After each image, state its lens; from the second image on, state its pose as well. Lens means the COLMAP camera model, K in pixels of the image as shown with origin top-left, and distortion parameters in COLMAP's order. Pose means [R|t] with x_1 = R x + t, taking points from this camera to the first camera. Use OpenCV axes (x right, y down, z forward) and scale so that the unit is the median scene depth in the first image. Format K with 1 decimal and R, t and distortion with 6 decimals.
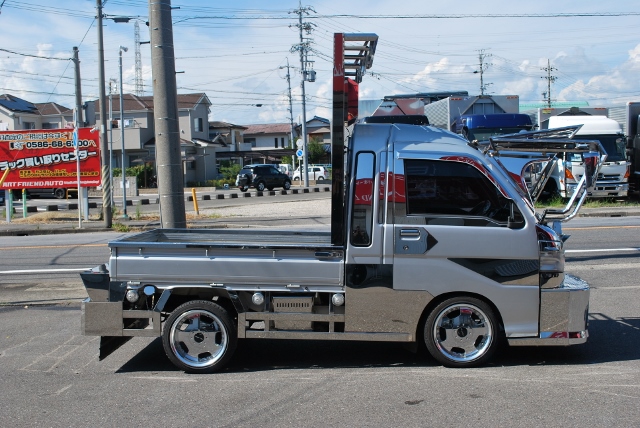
lens RADIAL K [[800.2, 0, 320.0], [0, 800.2, 214.0], [0, 0, 1]] dist [-0.018129, 0.005048]
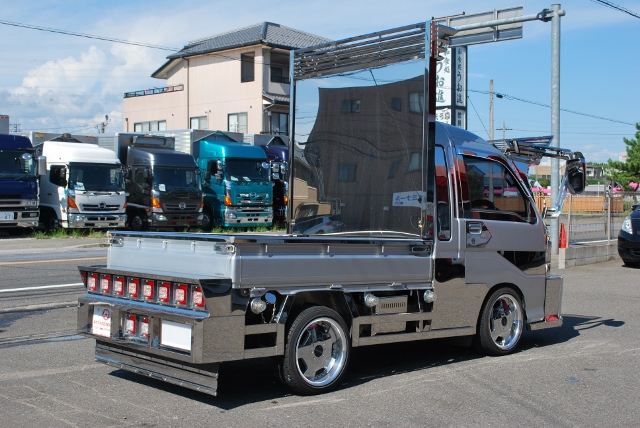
lens RADIAL K [[845.4, 0, 320.0], [0, 845.4, 214.0], [0, 0, 1]] dist [0.006953, -0.000100]
pose [[0.720642, 0.016595, 0.693109, -0.771440], [0.017932, 0.998933, -0.042561, 0.048718], [-0.693076, 0.043100, 0.719575, 0.352918]]
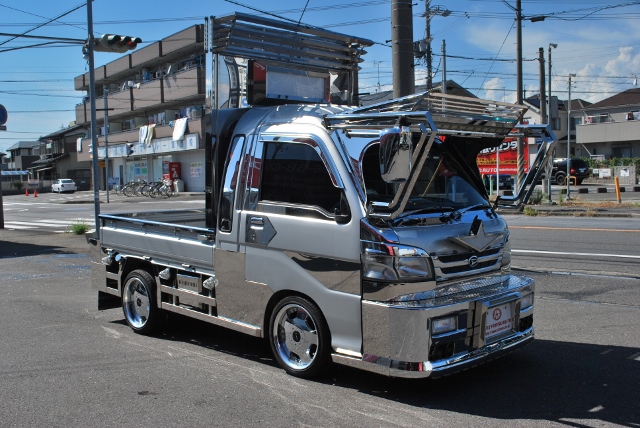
lens RADIAL K [[695.6, 0, 320.0], [0, 695.6, 214.0], [0, 0, 1]] dist [0.003409, -0.226045]
pose [[0.728278, 0.049803, -0.683470, 0.710503], [-0.034177, 0.998754, 0.036359, -0.016319], [0.684429, -0.003121, 0.729073, 0.453524]]
